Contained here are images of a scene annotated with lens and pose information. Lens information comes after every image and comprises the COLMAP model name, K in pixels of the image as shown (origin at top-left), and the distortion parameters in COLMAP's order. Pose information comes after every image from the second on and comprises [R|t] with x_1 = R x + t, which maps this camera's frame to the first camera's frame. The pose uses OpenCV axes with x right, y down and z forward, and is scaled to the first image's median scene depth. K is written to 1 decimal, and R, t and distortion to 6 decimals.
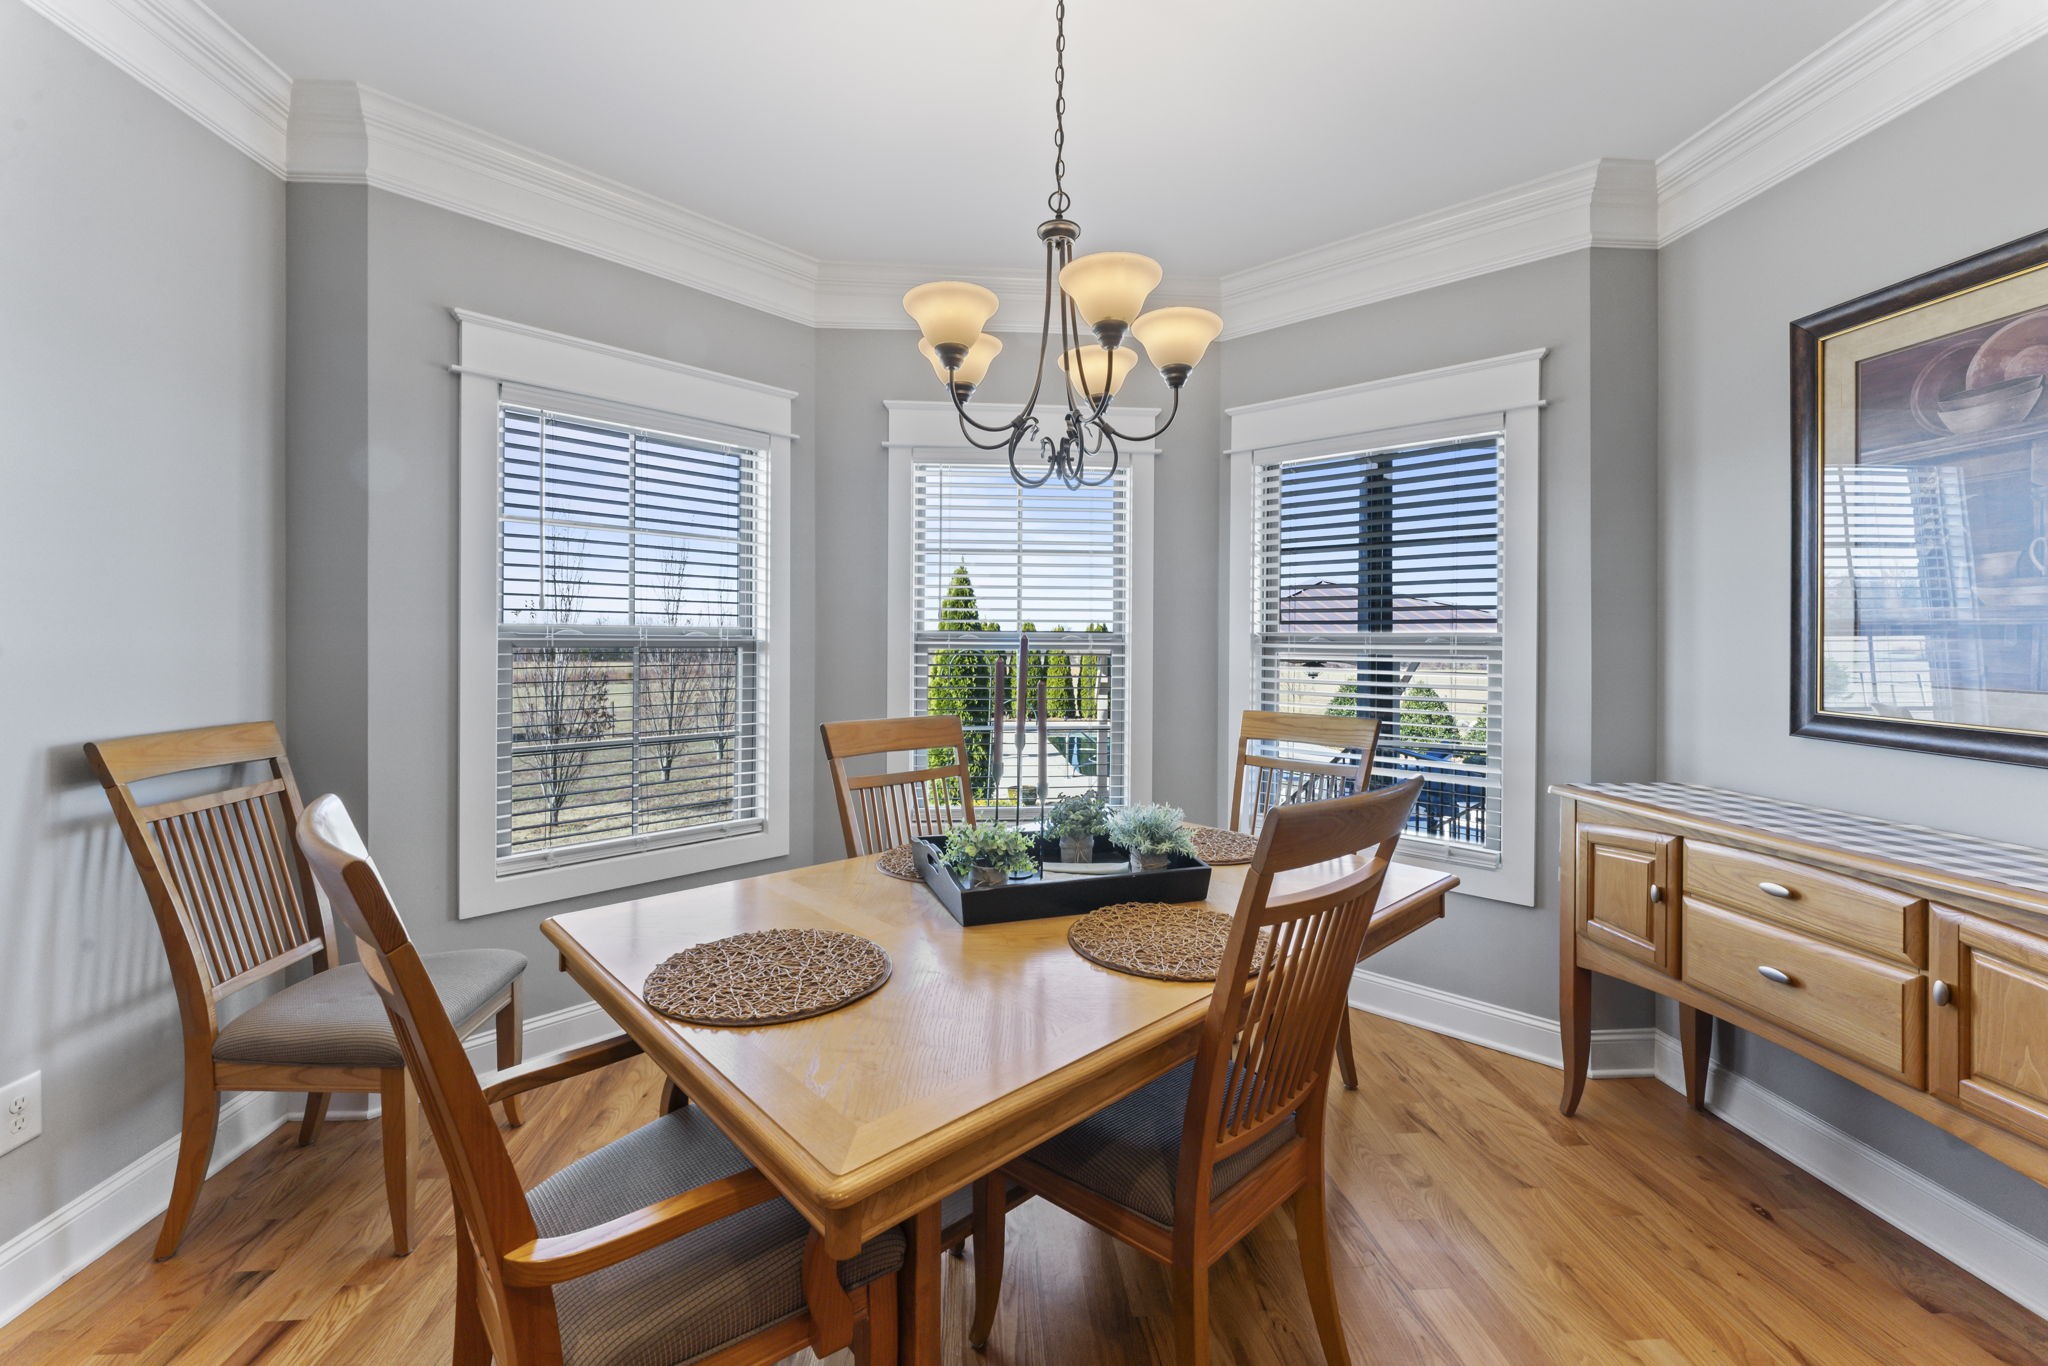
lens RADIAL K [[838.8, 0, 1027.7], [0, 838.8, 671.5], [0, 0, 1]] dist [-0.000605, 0.000005]
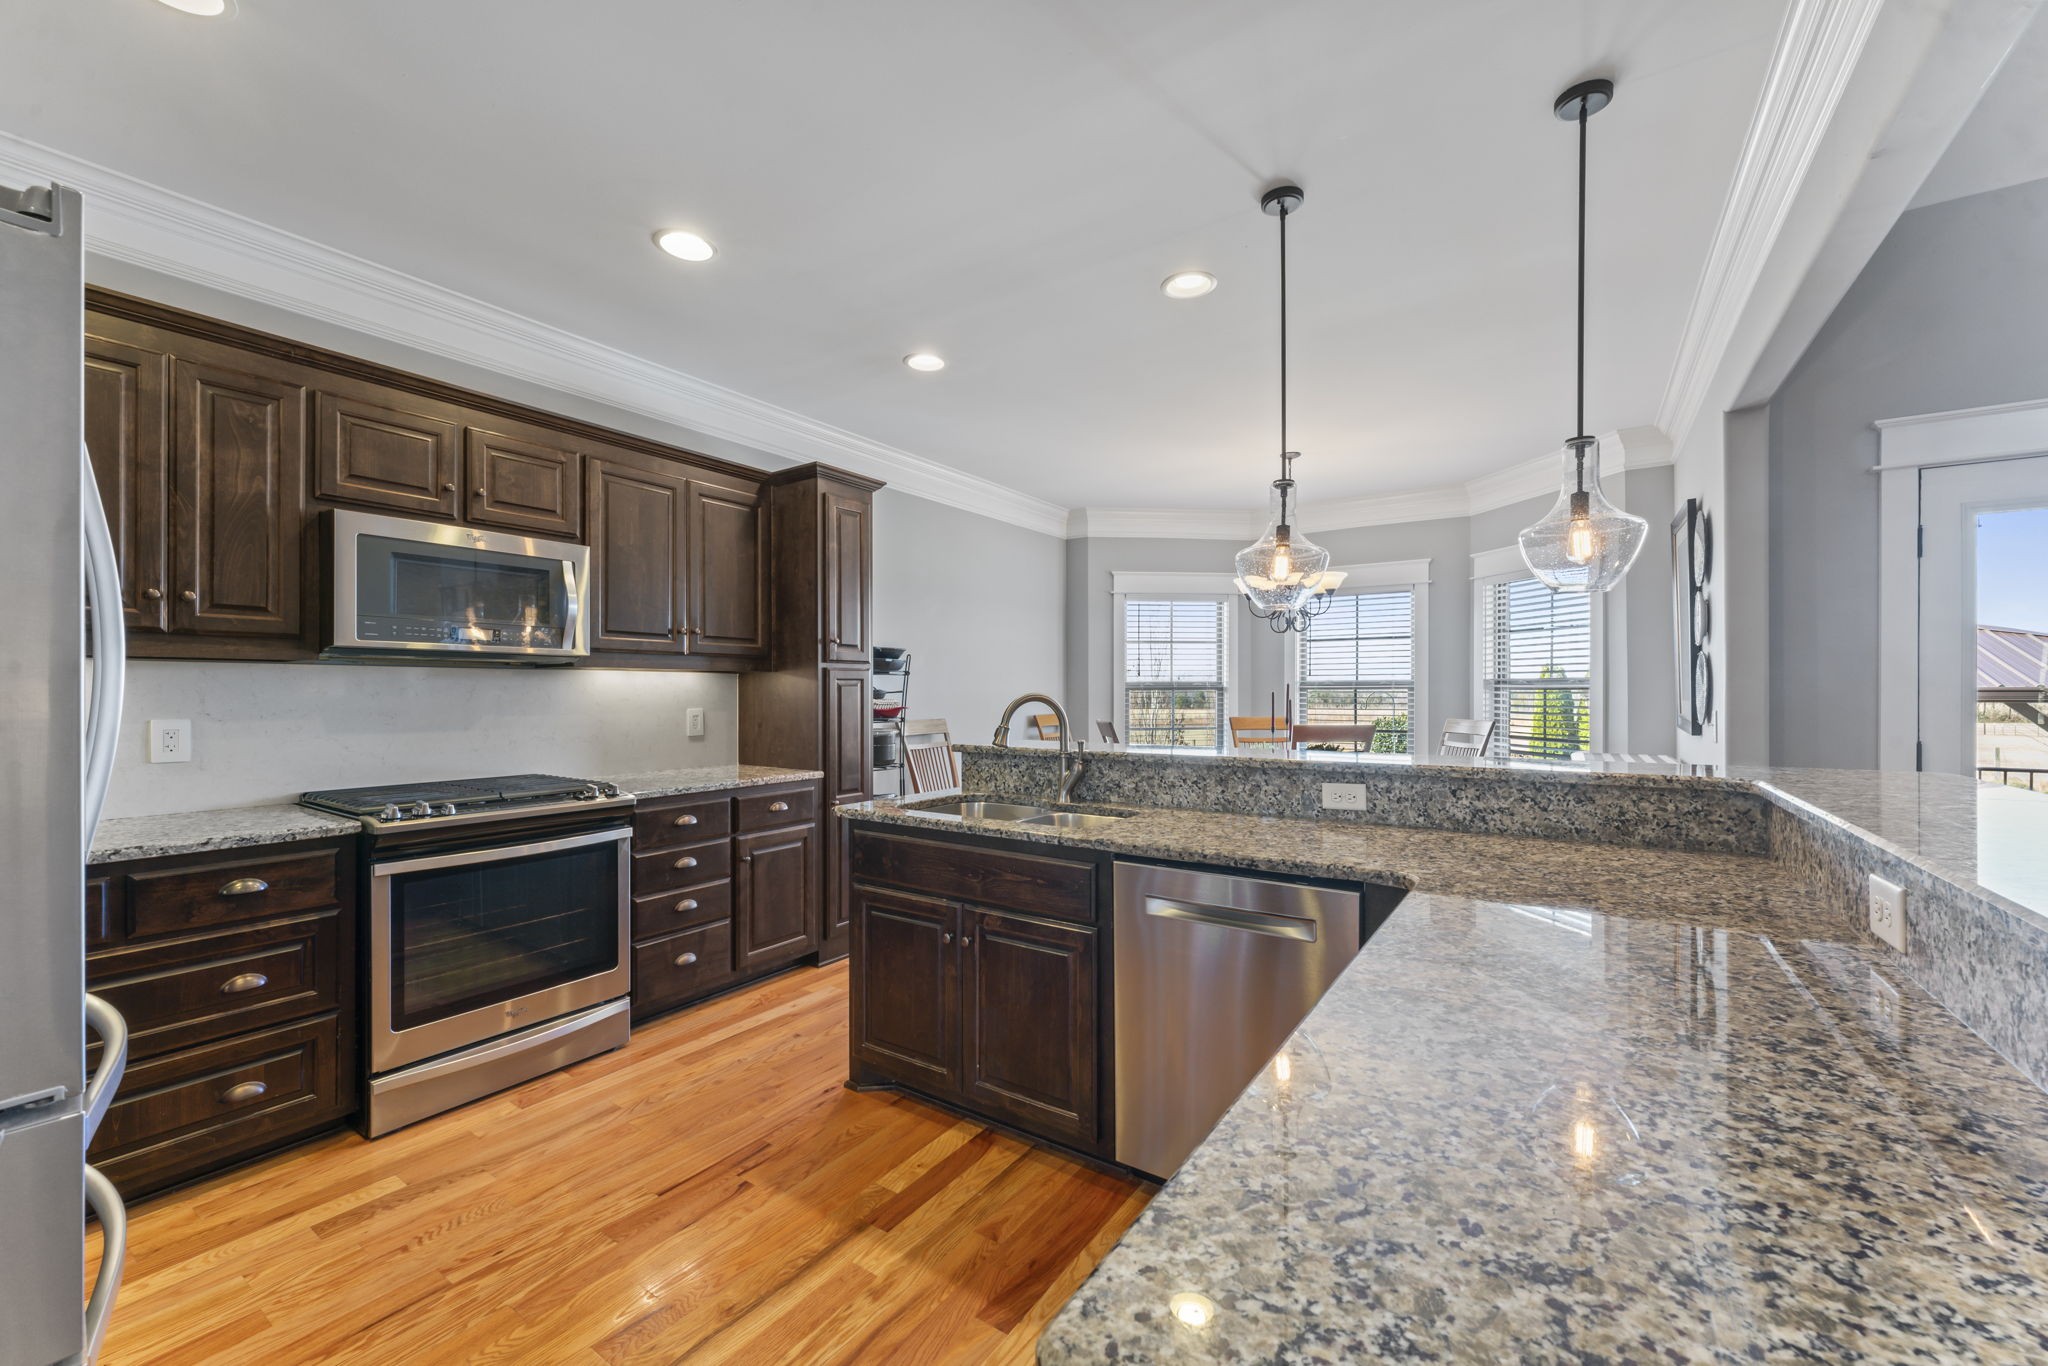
lens RADIAL K [[823.7, 0, 1024.0], [0, 823.7, 683.0], [0, 0, 1]] dist [-0.000154, 0.000031]
pose [[0.798592, -0.015316, -0.601678, 0.805903], [-0.009978, 0.999202, -0.038678, 0.060078], [0.601790, 0.036891, 0.797802, -1.483764]]
